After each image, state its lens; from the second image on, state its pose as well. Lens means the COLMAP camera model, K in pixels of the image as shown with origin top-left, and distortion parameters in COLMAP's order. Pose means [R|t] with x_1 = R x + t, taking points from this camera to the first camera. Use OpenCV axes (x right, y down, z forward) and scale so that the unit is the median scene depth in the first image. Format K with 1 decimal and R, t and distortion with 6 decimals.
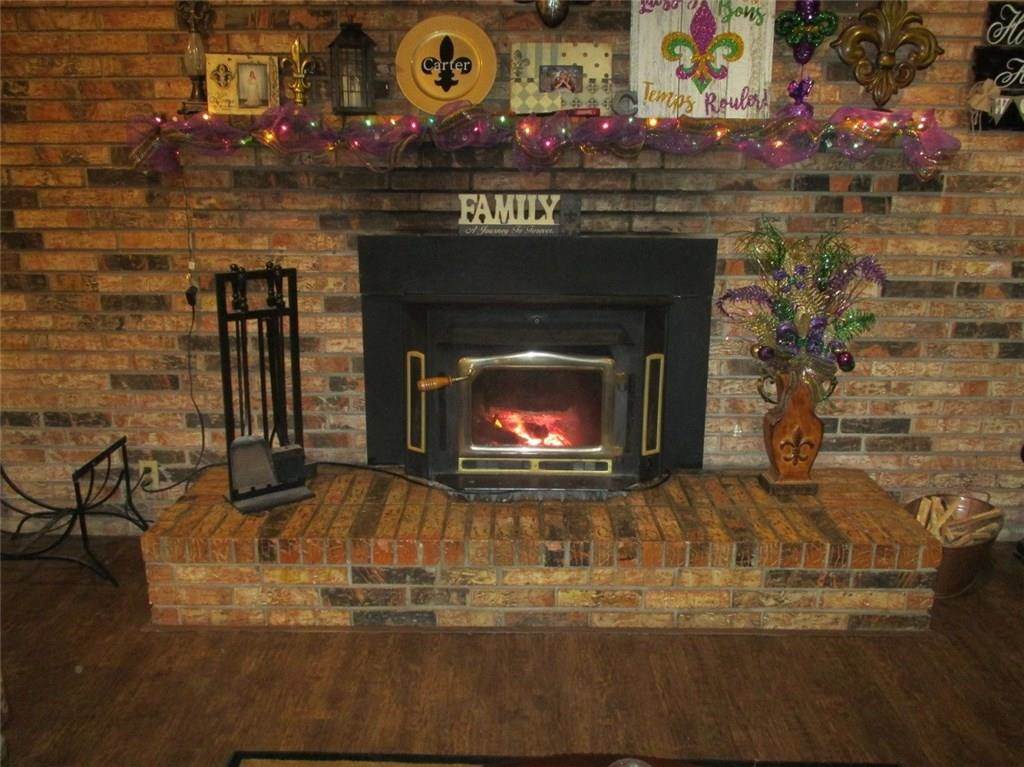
lens RADIAL K [[830.9, 0, 511.1], [0, 830.9, 370.8], [0, 0, 1]] dist [-0.041745, 0.007471]
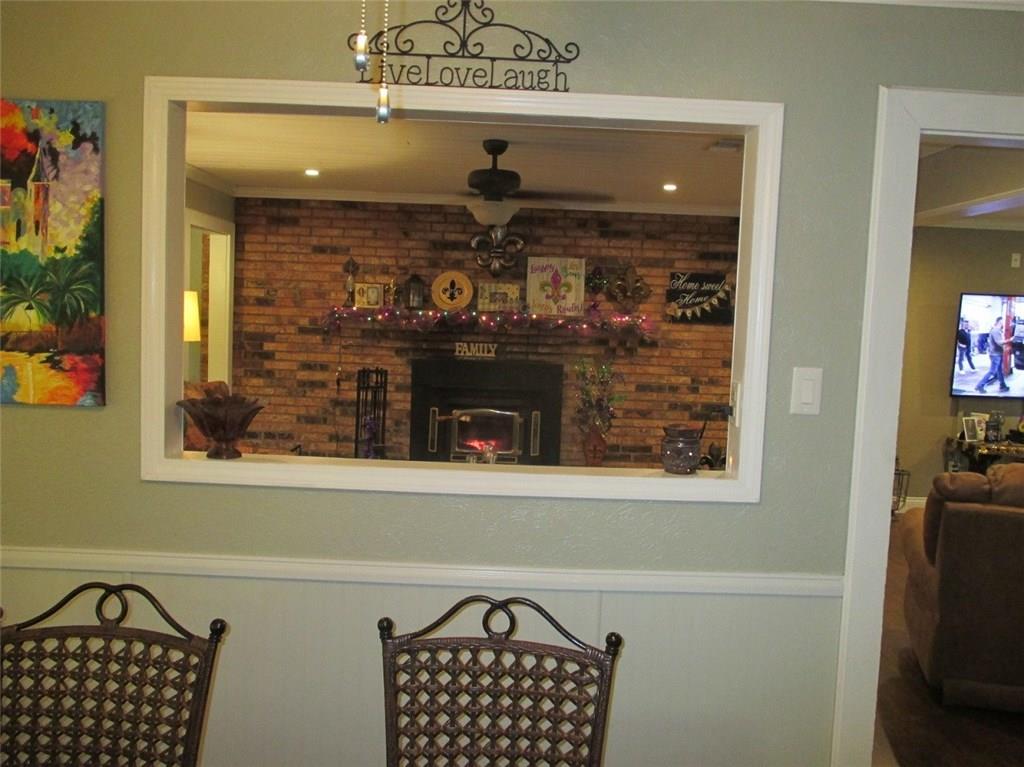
lens RADIAL K [[830.9, 0, 505.8], [0, 830.9, 384.9], [0, 0, 1]] dist [-0.041745, 0.007471]
pose [[0.999408, 0.029375, 0.017885, 0.044057], [-0.026028, 0.985957, -0.164958, 0.301755], [-0.022479, 0.164395, 0.986138, -1.358723]]
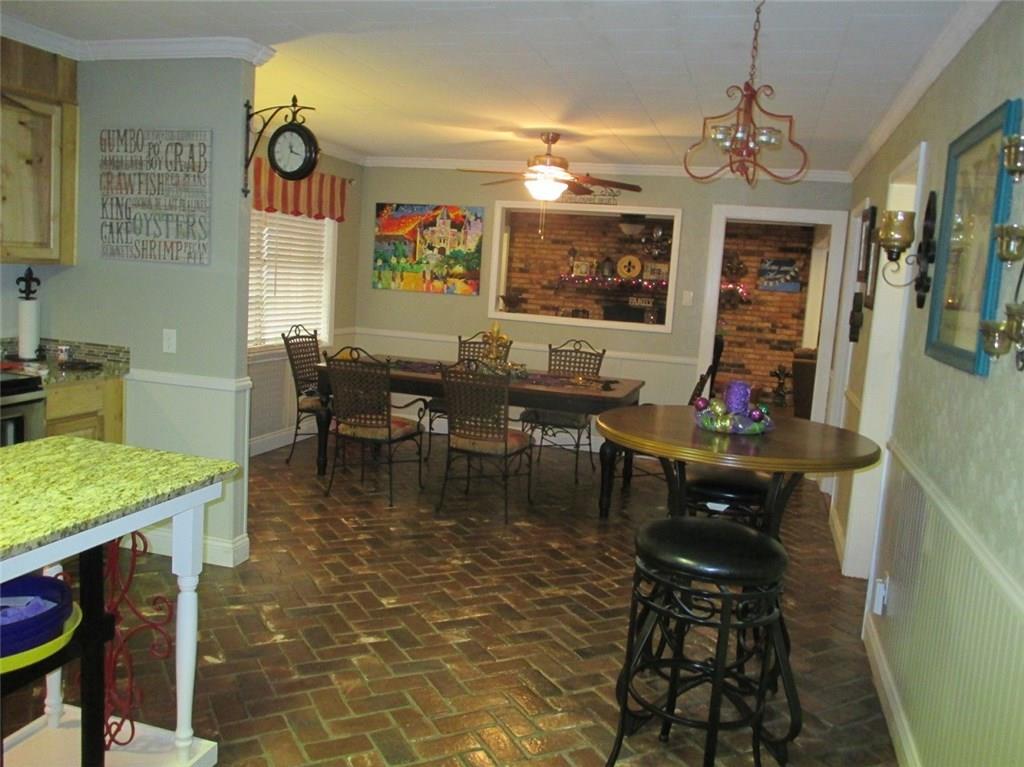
lens RADIAL K [[830.9, 0, 512.2], [0, 830.9, 385.4], [0, 0, 1]] dist [-0.041745, 0.007471]
pose [[0.959847, 0.092167, -0.264951, 0.516104], [-0.126946, 0.984955, -0.117258, 0.783898], [0.250157, 0.146184, 0.957106, -3.057819]]
